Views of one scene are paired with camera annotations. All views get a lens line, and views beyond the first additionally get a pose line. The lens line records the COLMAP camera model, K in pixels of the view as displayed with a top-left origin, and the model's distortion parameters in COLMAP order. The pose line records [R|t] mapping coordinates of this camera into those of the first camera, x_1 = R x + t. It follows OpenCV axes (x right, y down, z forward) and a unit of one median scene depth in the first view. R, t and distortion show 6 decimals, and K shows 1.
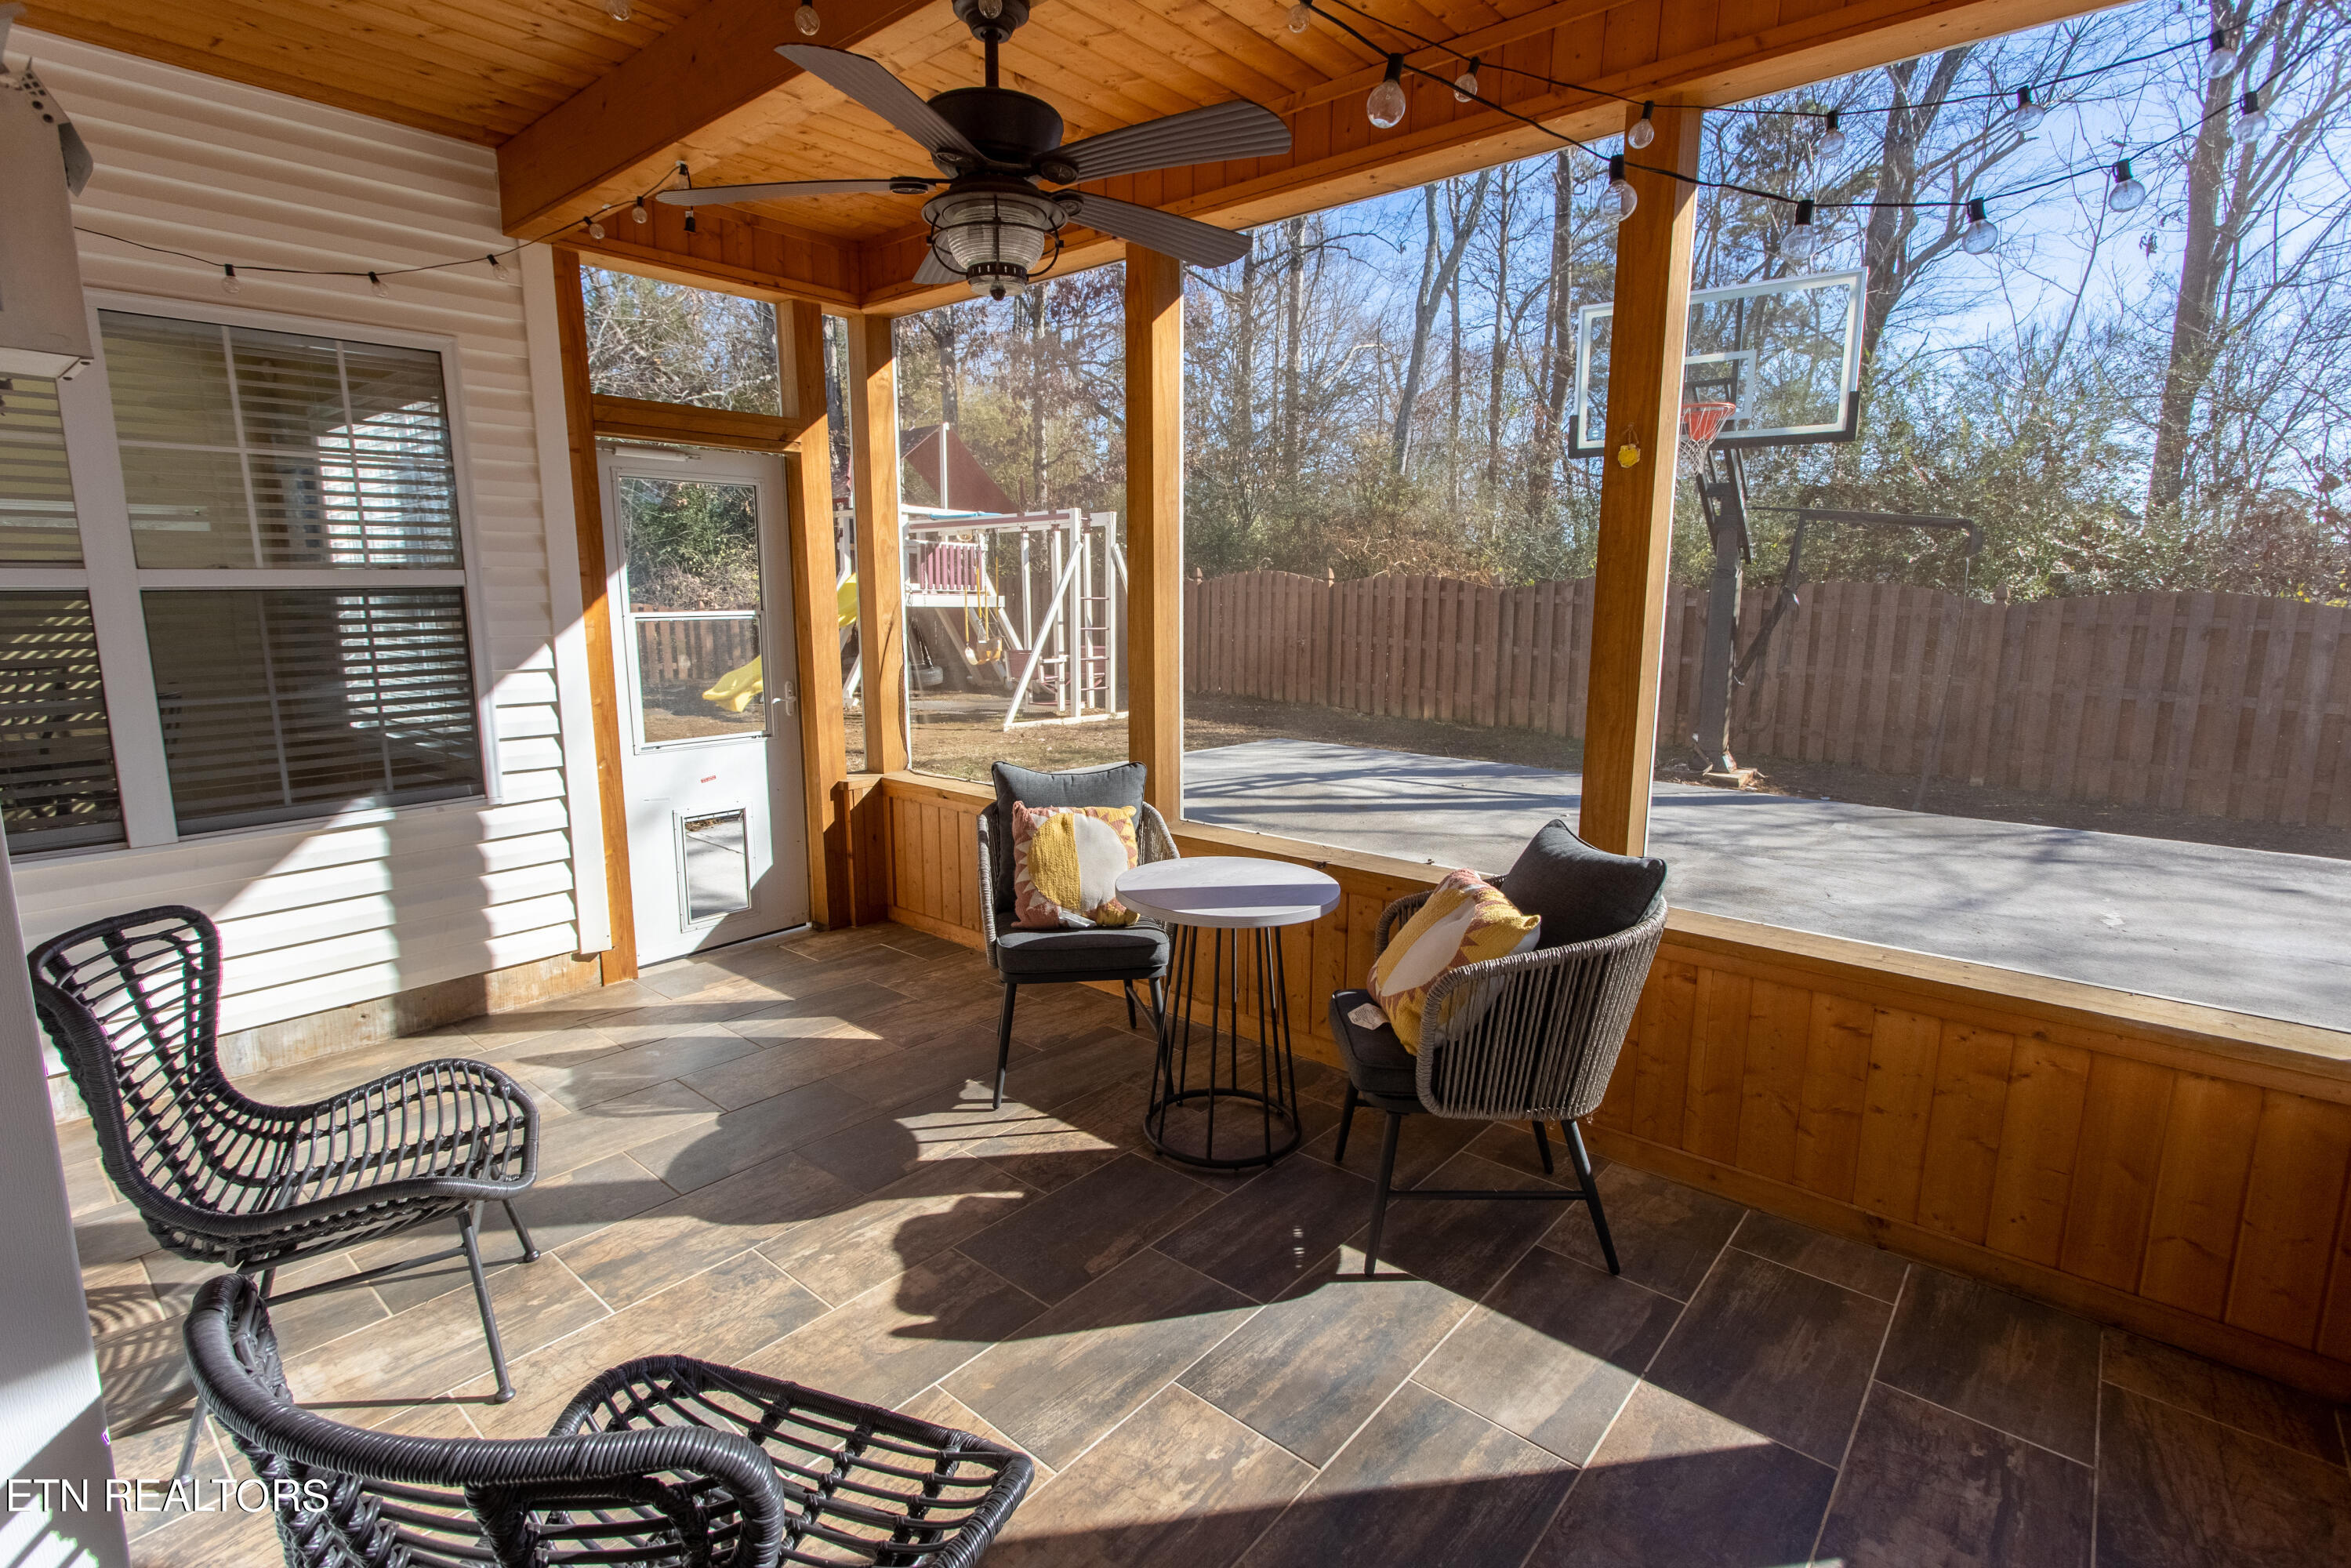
lens RADIAL K [[1119.4, 0, 1164.6], [0, 1119.4, 778.8], [0, 0, 1]] dist [-0.001619, 0.000145]
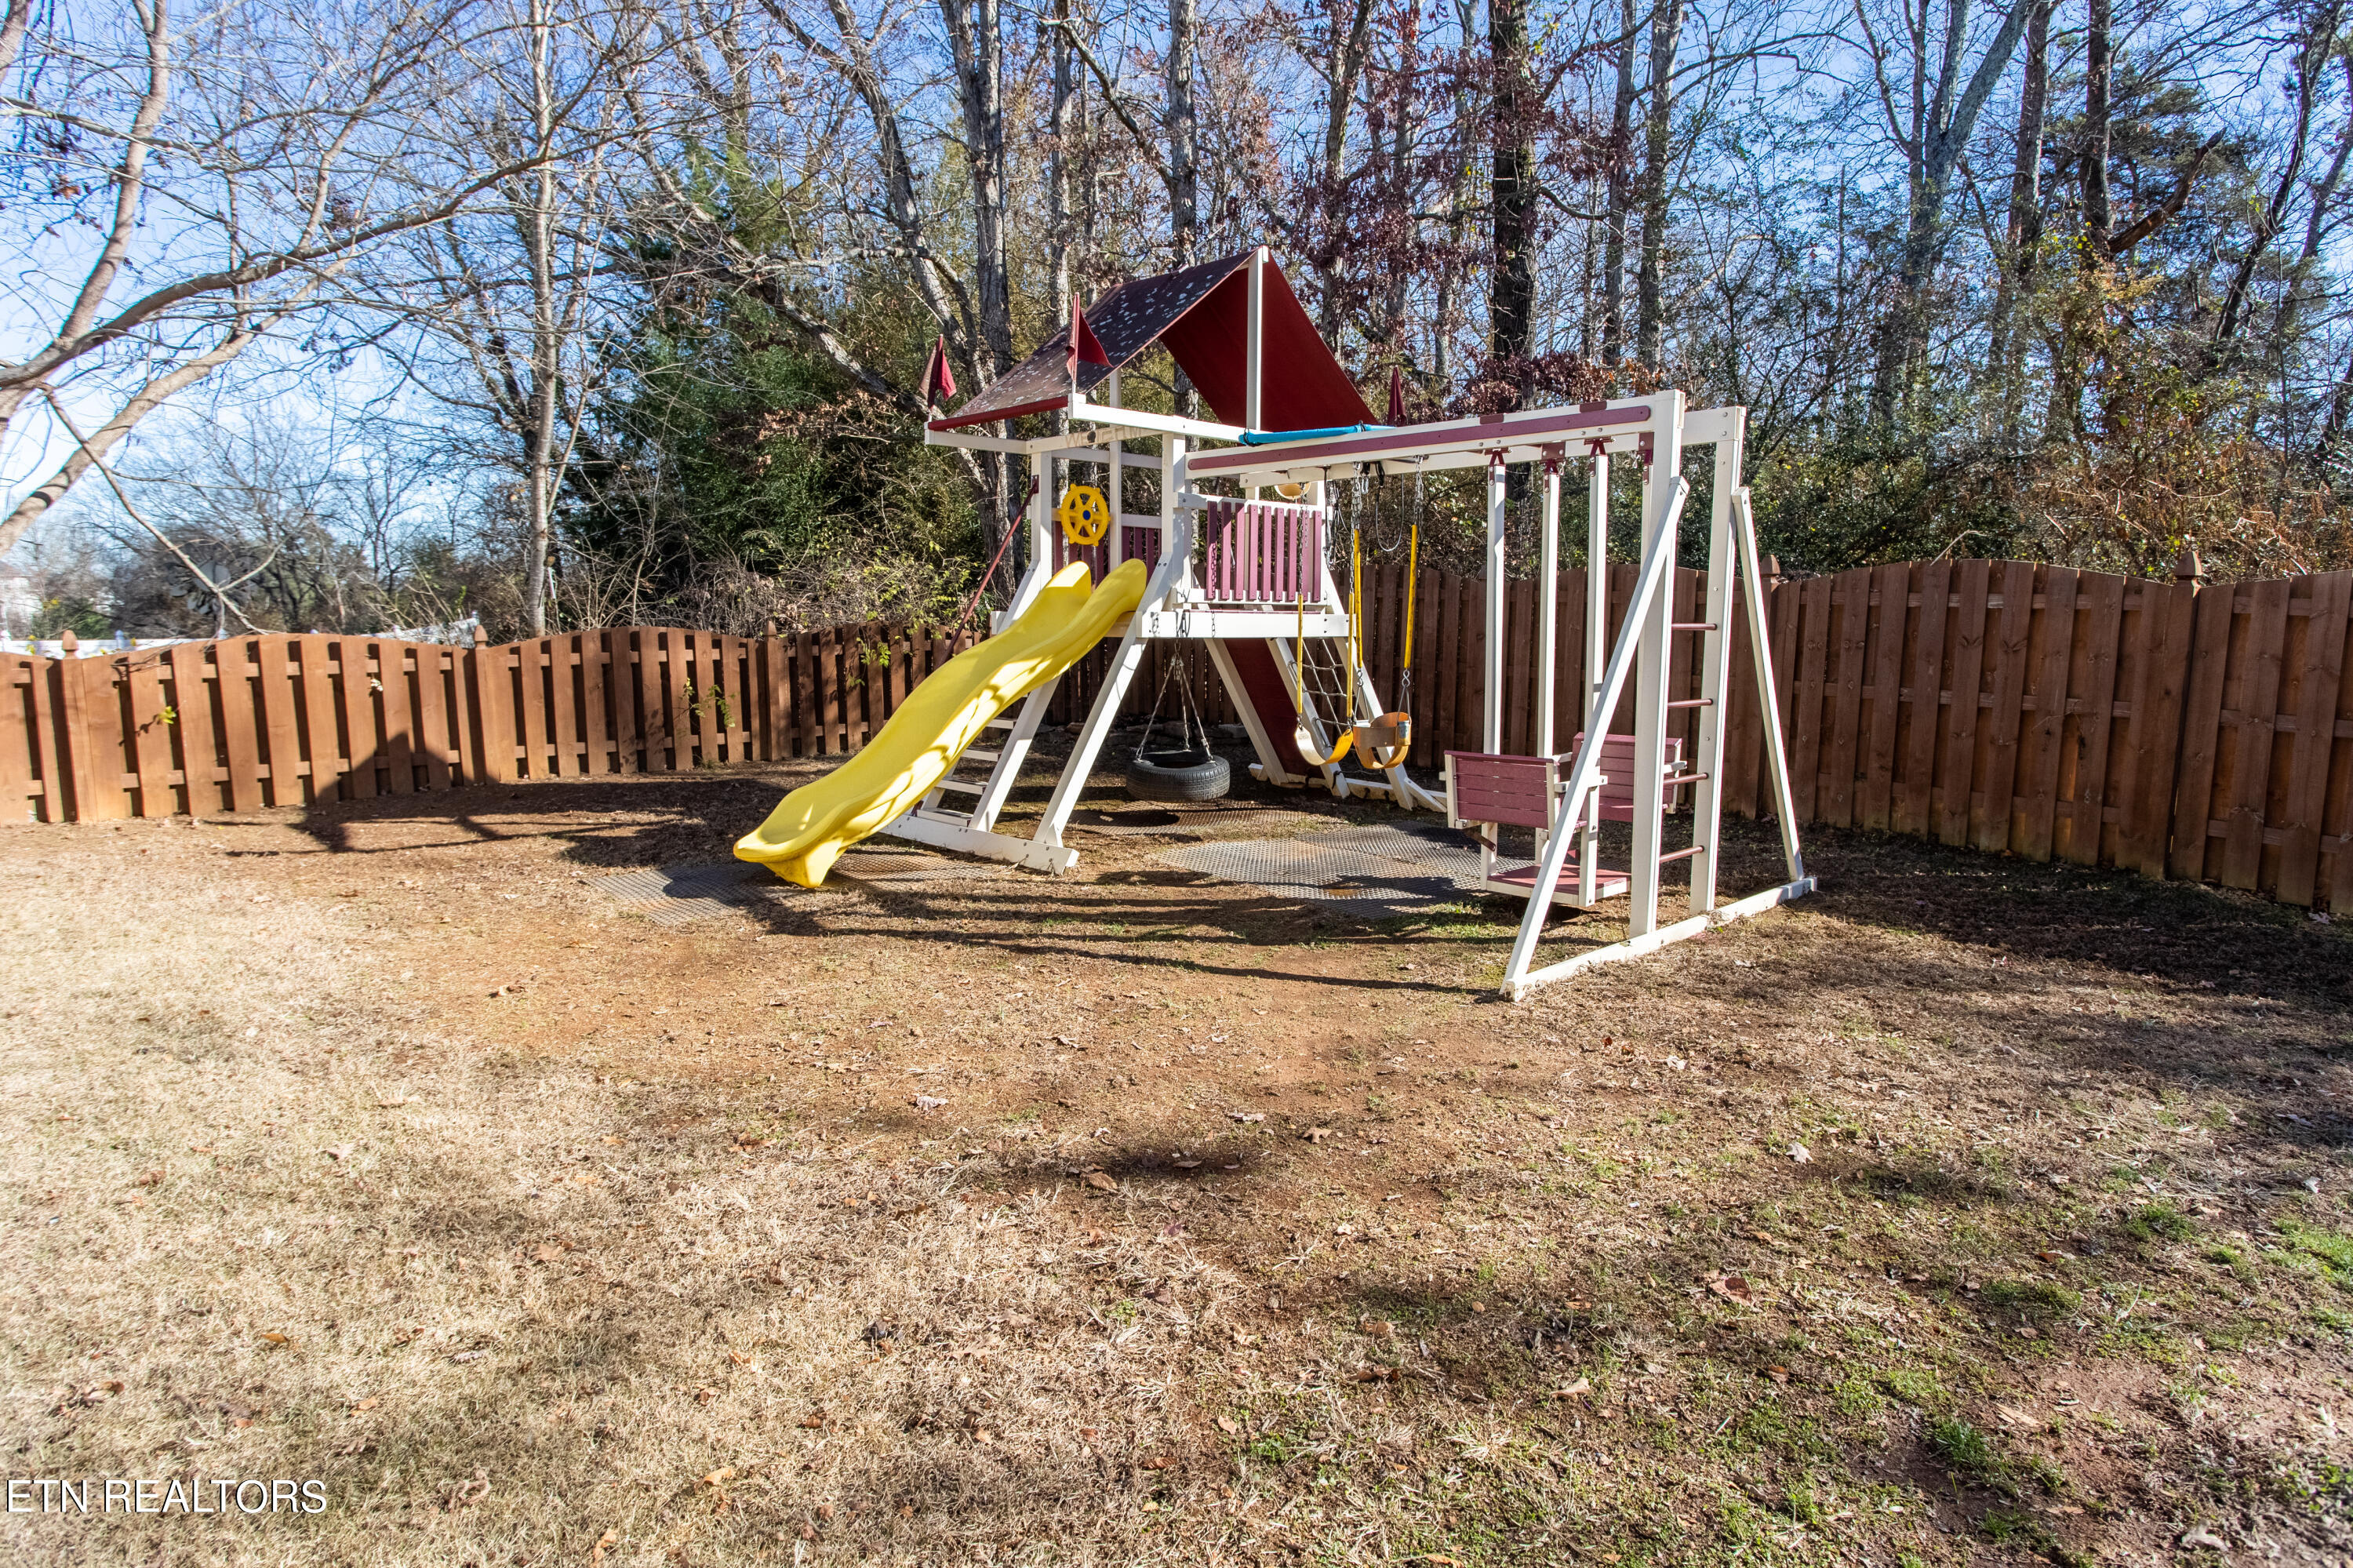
lens RADIAL K [[1351.8, 0, 1176.5], [0, 1351.8, 784.0], [0, 0, 1]] dist [-0.003615, -0.000221]
pose [[0.991545, 0.015506, -0.128834, -0.155578], [-0.019017, 0.999479, -0.026072, -0.078533], [0.128363, 0.028301, 0.991323, 0.443584]]
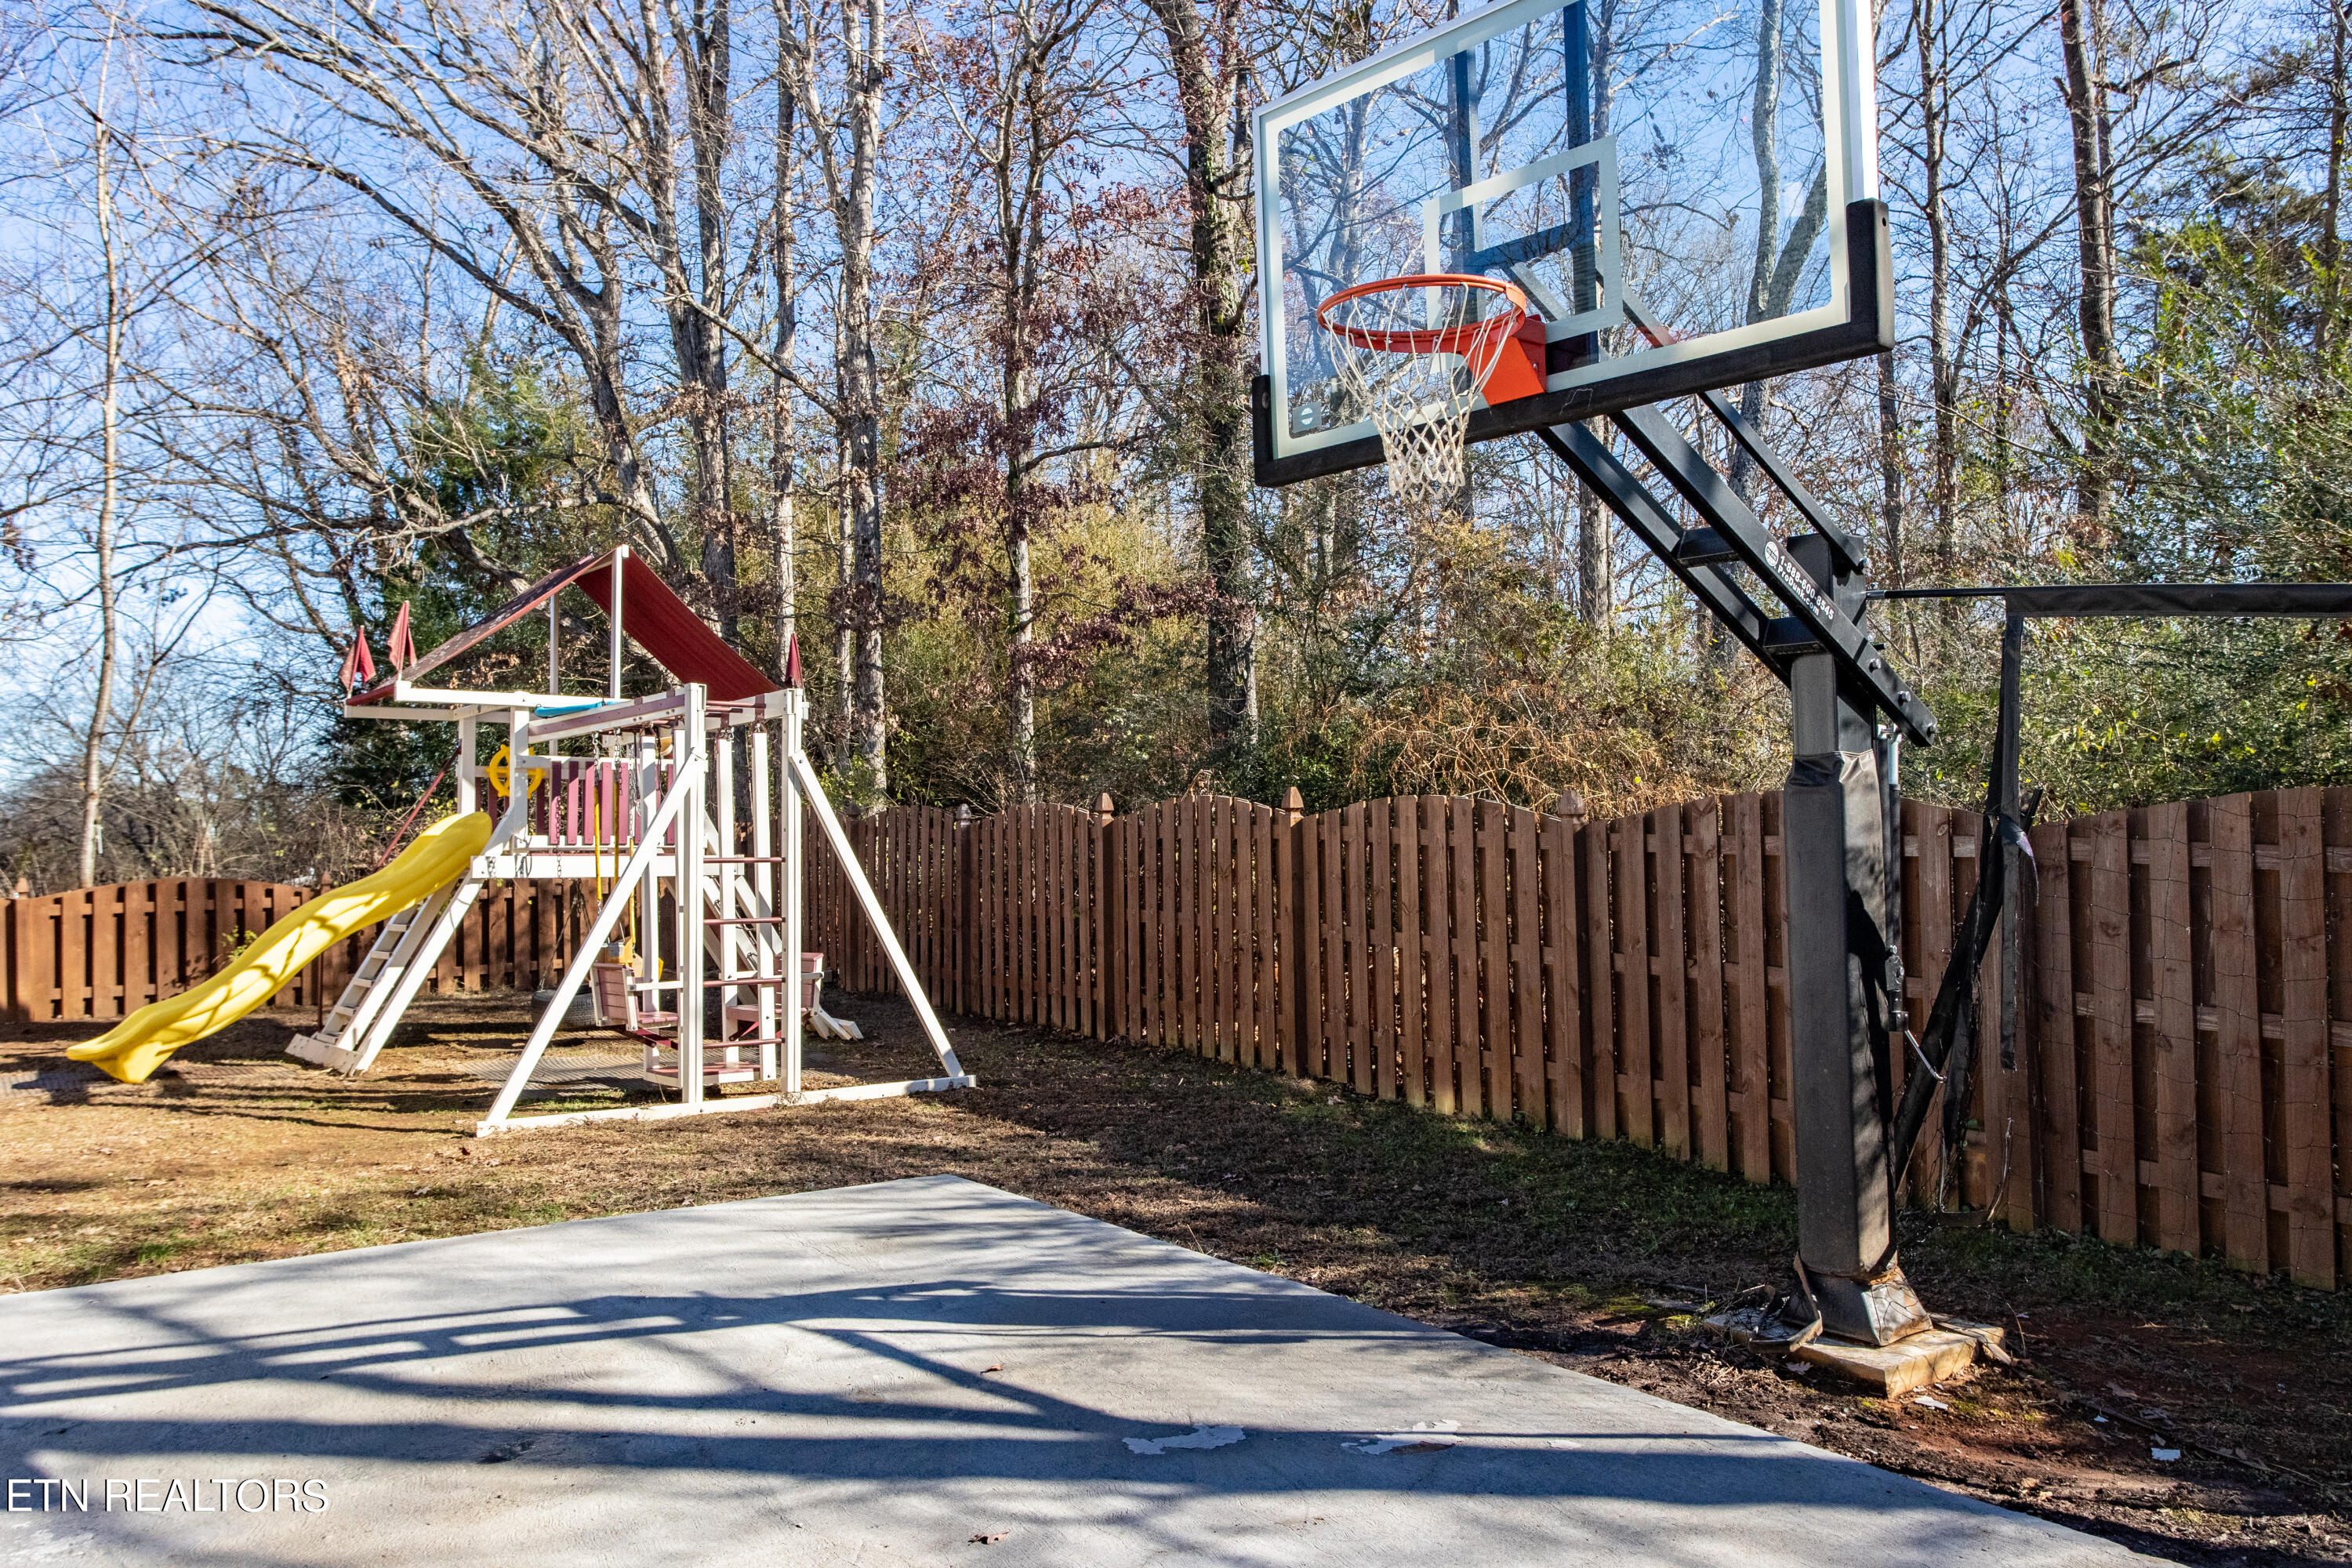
lens RADIAL K [[1817.2, 0, 1176.0], [0, 1817.2, 784.0], [0, 0, 1]] dist [0.002208, 0.002902]
pose [[0.973817, -0.026018, -0.225841, 0.259938], [-0.018316, 0.981220, -0.192020, -0.037995], [0.226596, 0.191129, 0.955052, 0.236038]]
